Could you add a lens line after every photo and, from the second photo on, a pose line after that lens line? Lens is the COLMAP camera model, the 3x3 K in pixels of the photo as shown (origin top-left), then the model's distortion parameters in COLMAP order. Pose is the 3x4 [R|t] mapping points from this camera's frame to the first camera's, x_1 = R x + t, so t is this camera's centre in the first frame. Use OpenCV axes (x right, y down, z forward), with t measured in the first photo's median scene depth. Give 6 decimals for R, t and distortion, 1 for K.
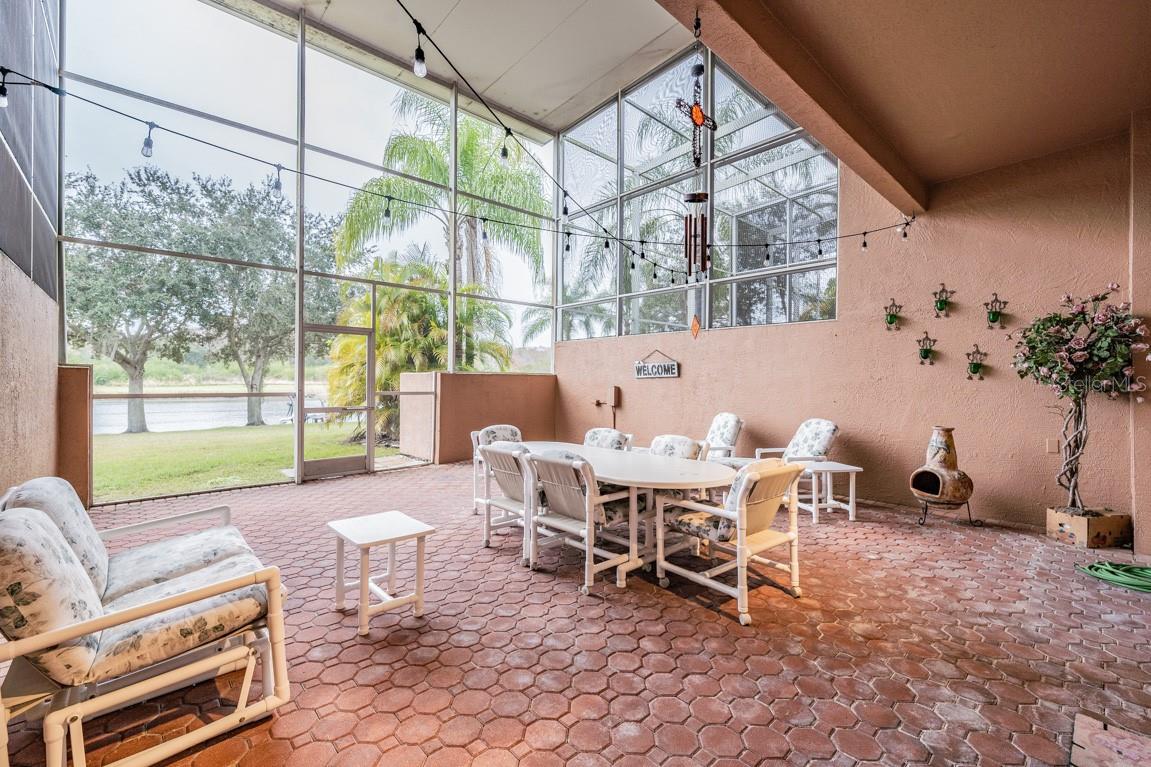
lens RADIAL K [[486.7, 0, 571.4], [0, 486.7, 379.8], [0, 0, 1]] dist [-0.000168, -0.000600]
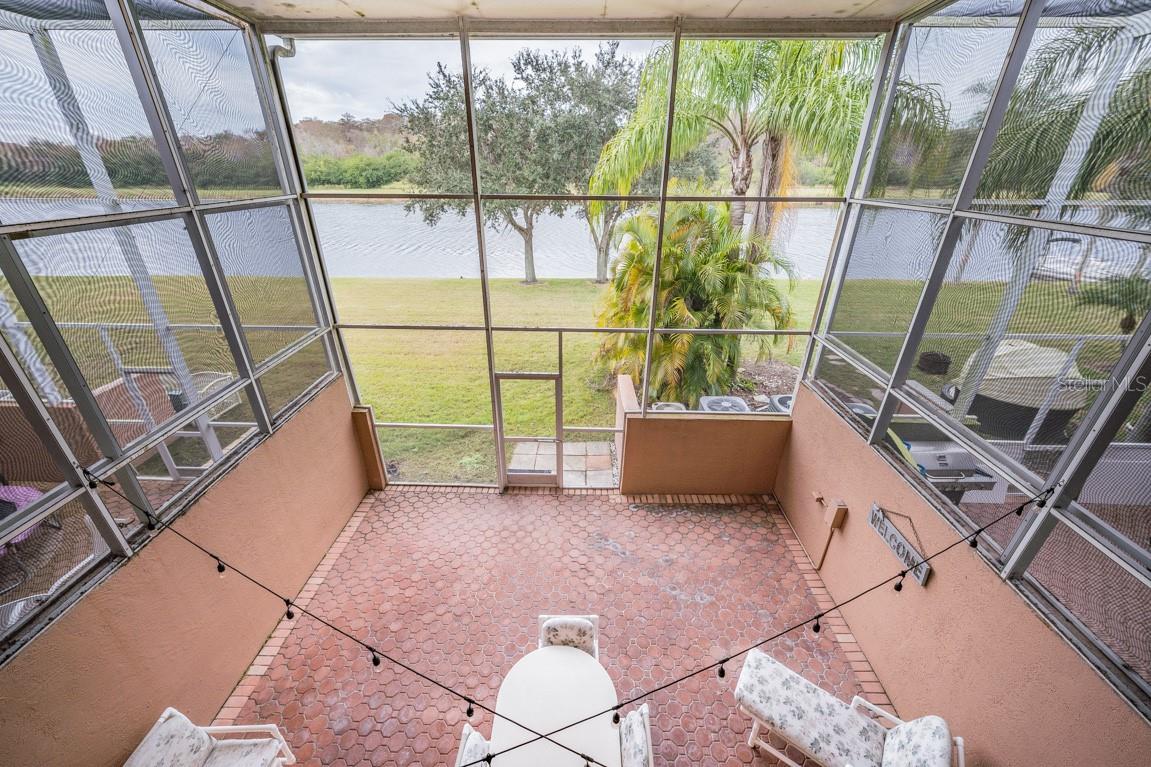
lens RADIAL K [[443.4, 0, 571.3], [0, 443.4, 383.1], [0, 0, 1]] dist [-0.000160, -0.000085]
pose [[0.722217, 0.301361, -0.622562, 0.252734], [0.001397, 0.899453, 0.437015, -0.699863], [0.691665, -0.316490, 0.649179, 0.620934]]
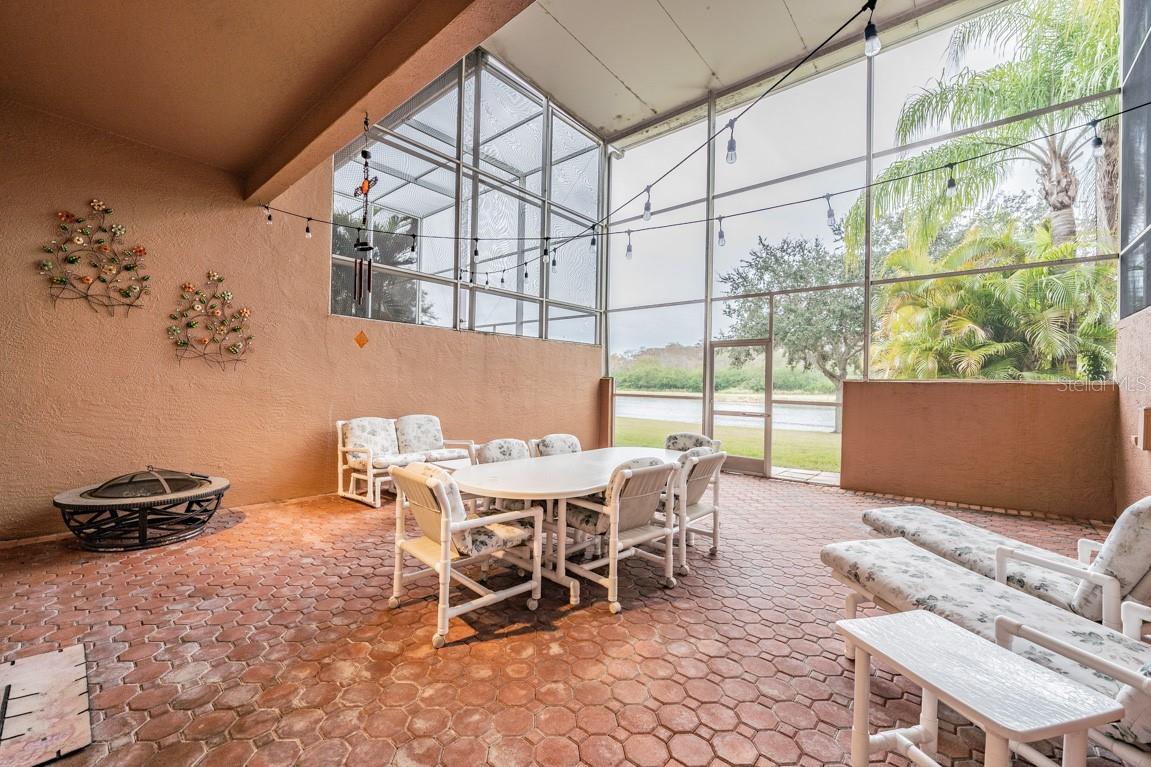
lens RADIAL K [[459.0, 0, 561.1], [0, 459.0, 381.1], [0, 0, 1]] dist [-0.003287, -0.000372]
pose [[0.093561, -0.007438, -0.995586, 0.756281], [-0.020862, 0.999738, -0.009430, 0.004569], [0.995395, 0.021652, 0.093382, 0.682279]]
